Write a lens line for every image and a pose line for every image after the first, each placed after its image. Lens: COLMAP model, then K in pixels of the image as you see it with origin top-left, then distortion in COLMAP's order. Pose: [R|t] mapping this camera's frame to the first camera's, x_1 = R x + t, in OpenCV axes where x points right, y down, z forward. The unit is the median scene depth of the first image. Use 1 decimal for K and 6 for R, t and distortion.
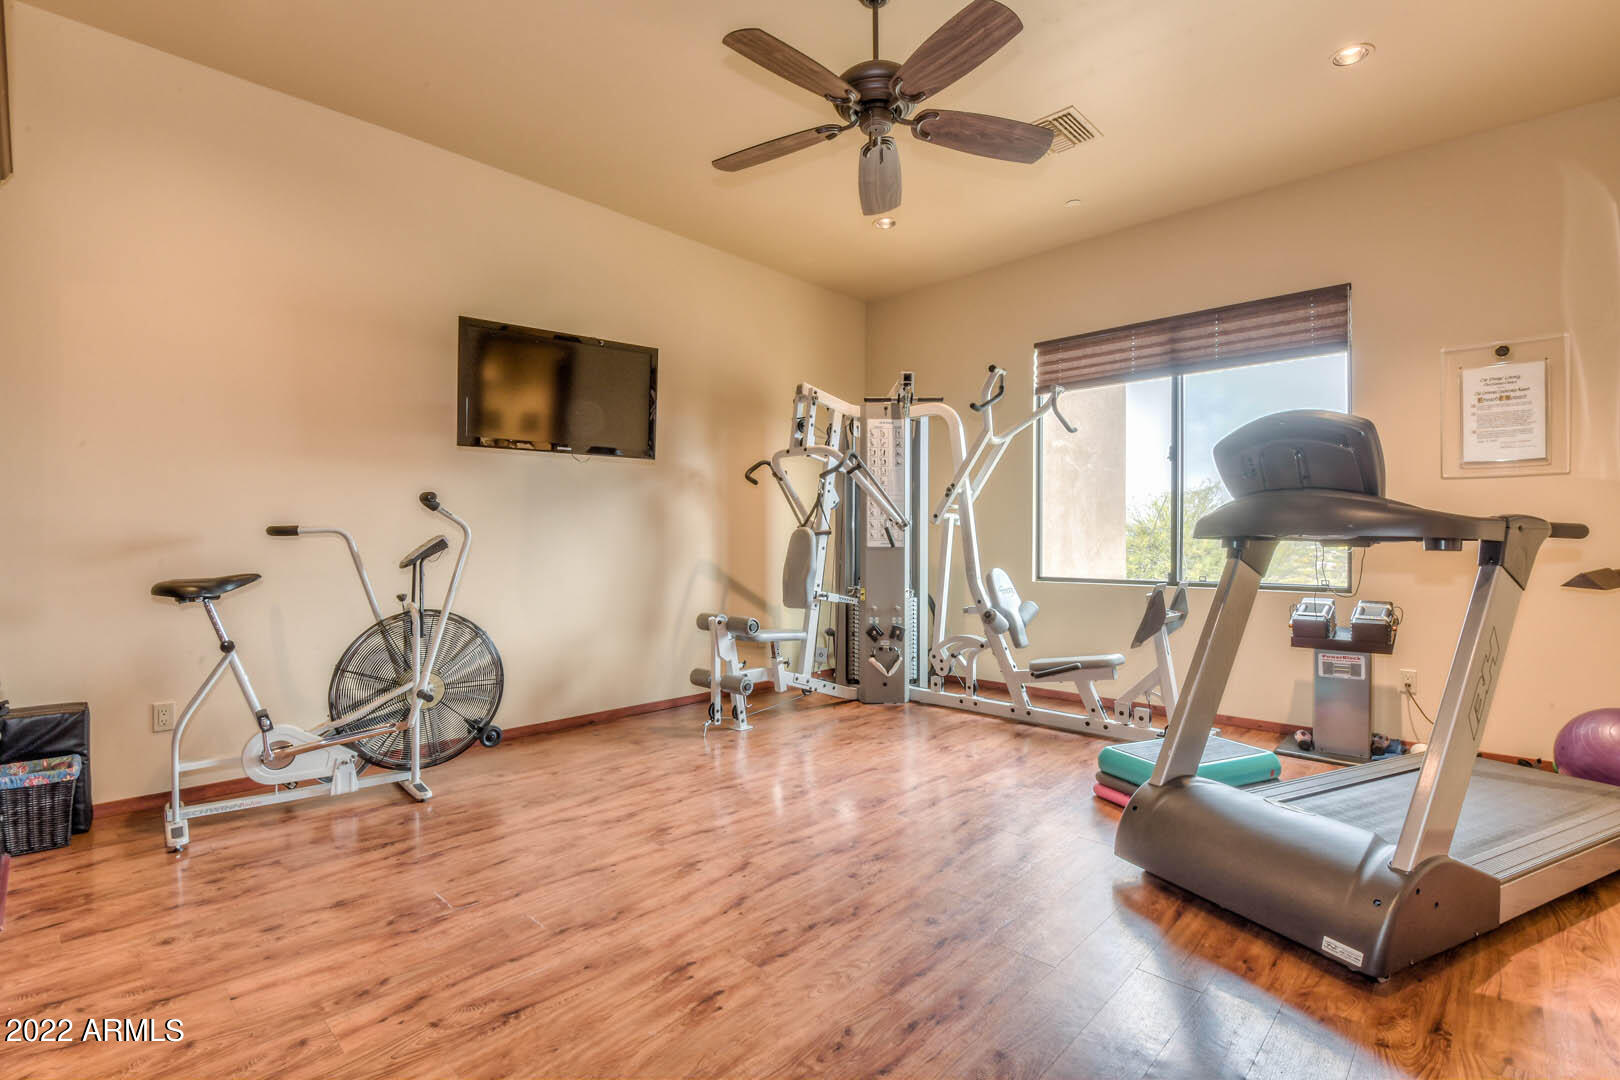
lens RADIAL K [[743.1, 0, 809.4], [0, 743.1, 537.1], [0, 0, 1]] dist [-0.000667, -0.000016]
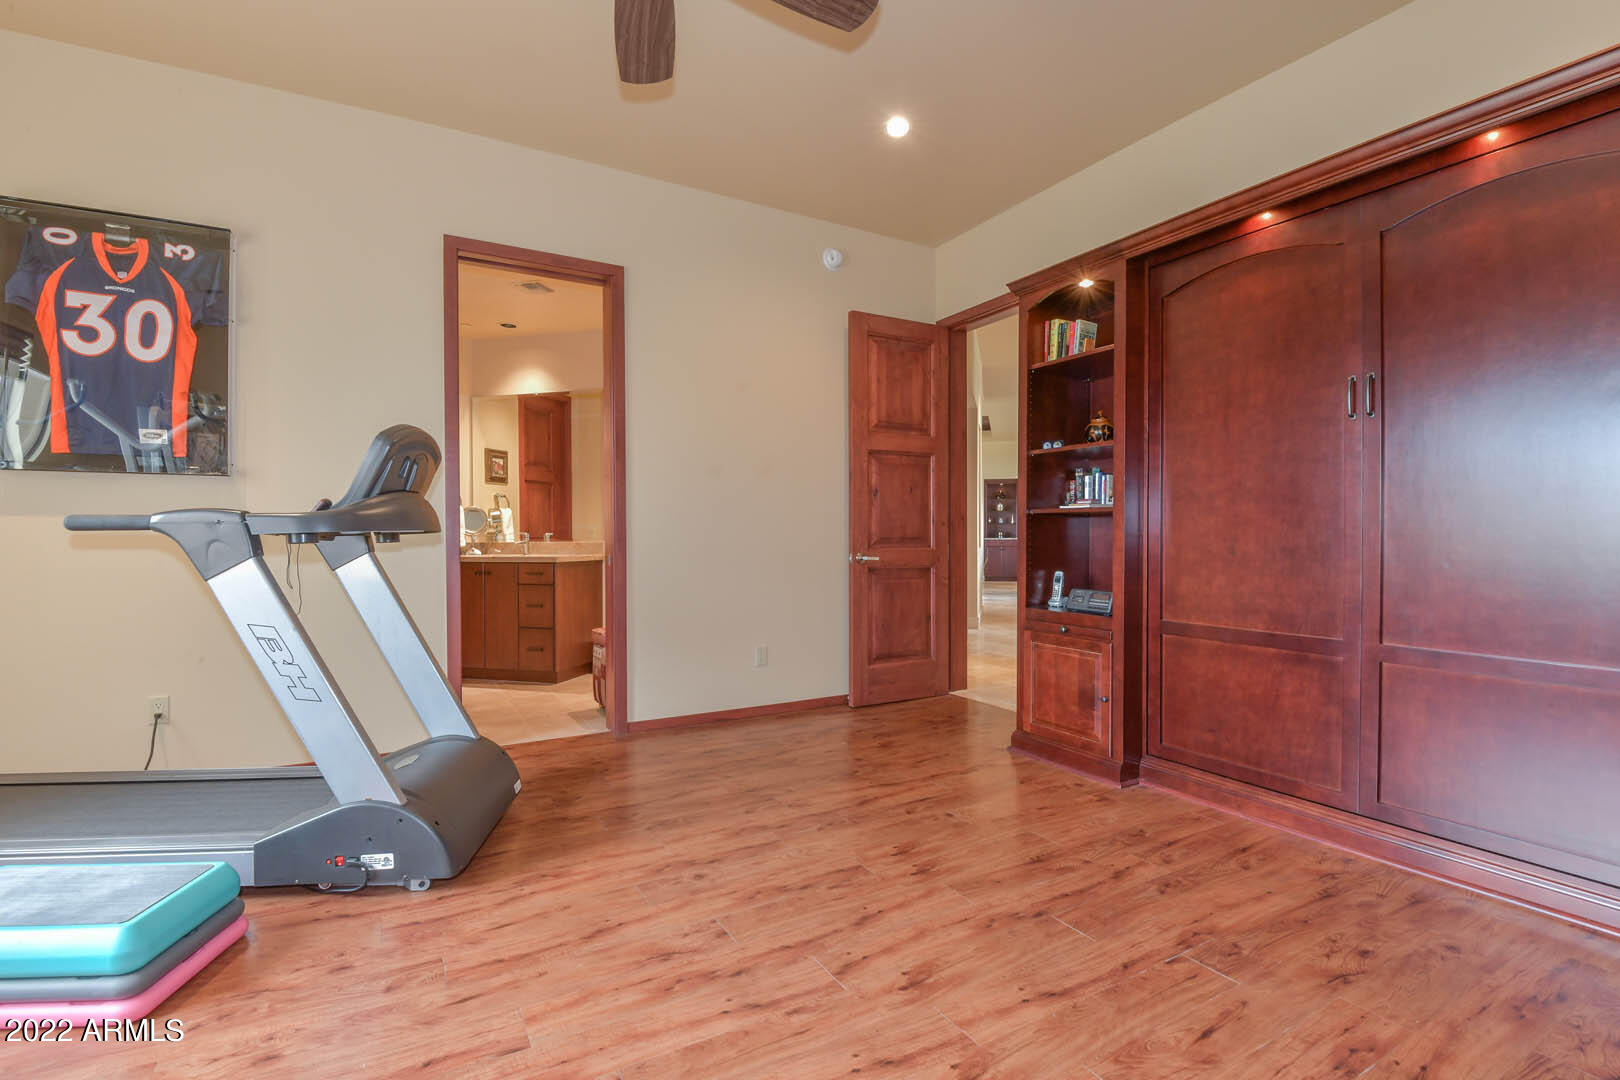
lens RADIAL K [[743.1, 0, 810.8], [0, 743.1, 538.5], [0, 0, 1]] dist [-0.000667, -0.000016]
pose [[-0.957176, -0.005893, 0.289448, -0.327226], [-0.004414, 0.999974, 0.005762, 0.005062], [-0.289474, 0.004238, -0.957176, 2.091851]]
